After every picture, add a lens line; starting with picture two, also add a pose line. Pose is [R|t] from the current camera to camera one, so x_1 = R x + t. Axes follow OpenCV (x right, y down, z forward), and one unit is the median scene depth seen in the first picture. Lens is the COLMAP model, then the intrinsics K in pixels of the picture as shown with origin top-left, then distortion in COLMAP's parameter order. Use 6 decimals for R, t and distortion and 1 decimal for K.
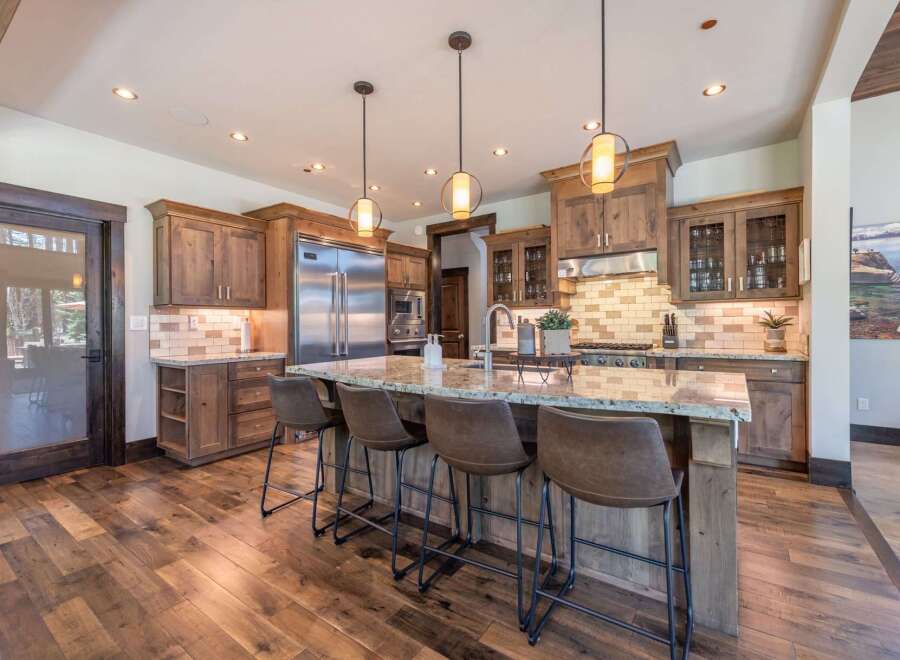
lens RADIAL K [[403.9, 0, 451.8], [0, 403.9, 323.3], [0, 0, 1]] dist [0.013891, -0.000748]
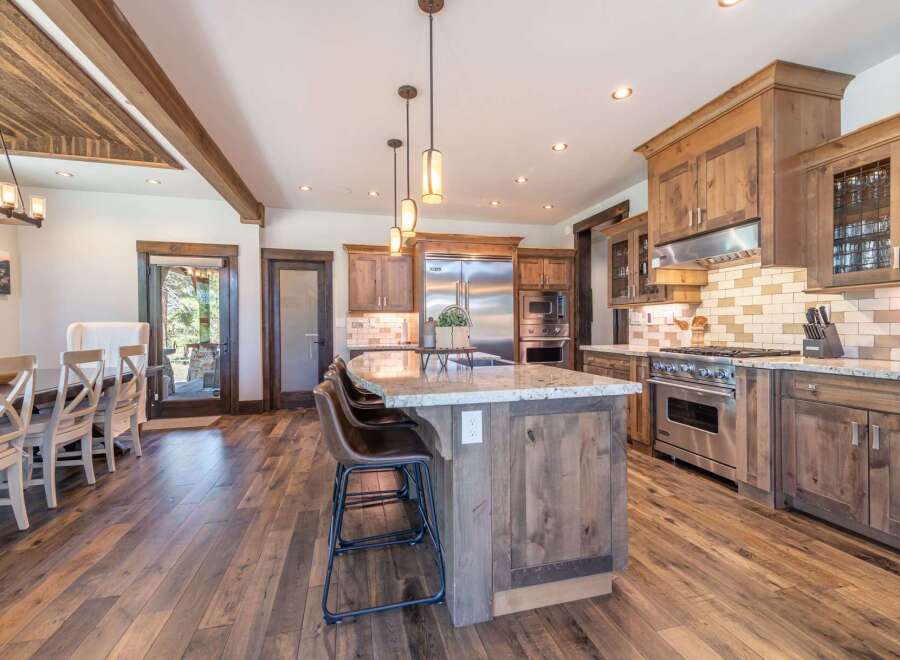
lens RADIAL K [[390.0, 0, 448.8], [0, 390.0, 329.0], [0, 0, 1]] dist [0.004986, -0.001196]
pose [[0.758036, 0.007781, -0.652167, 0.501328], [0.001145, 0.999911, 0.013261, 0.003917], [0.652212, -0.010799, 0.757960, 0.099764]]
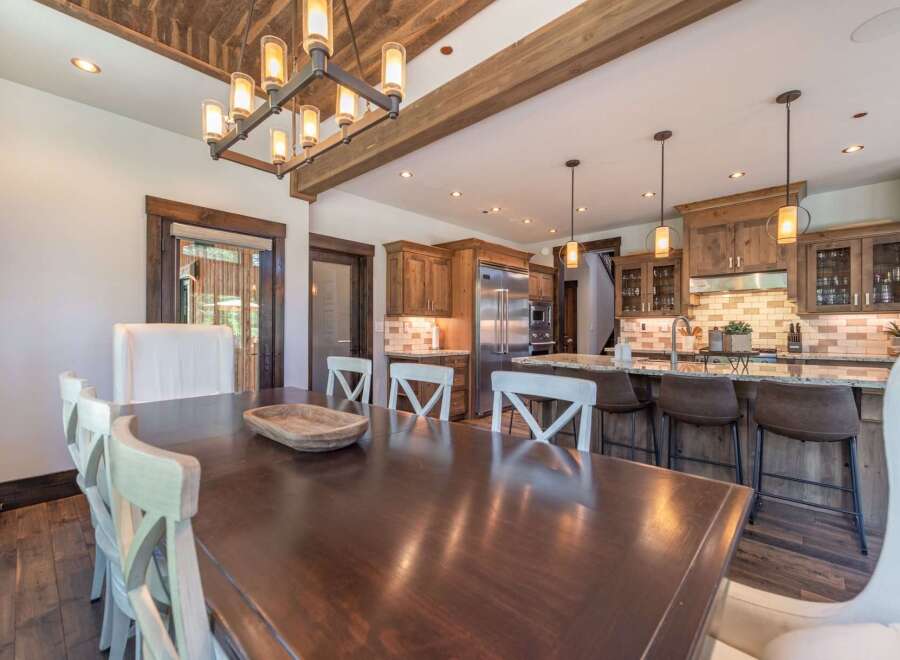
lens RADIAL K [[390.0, 0, 448.7], [0, 390.0, 329.8], [0, 0, 1]] dist [0.004986, -0.001196]
pose [[0.989041, 0.010825, -0.147246, -0.294277], [-0.010497, 0.999940, 0.003003, 0.002759], [0.147269, -0.001425, 0.989095, -0.279750]]
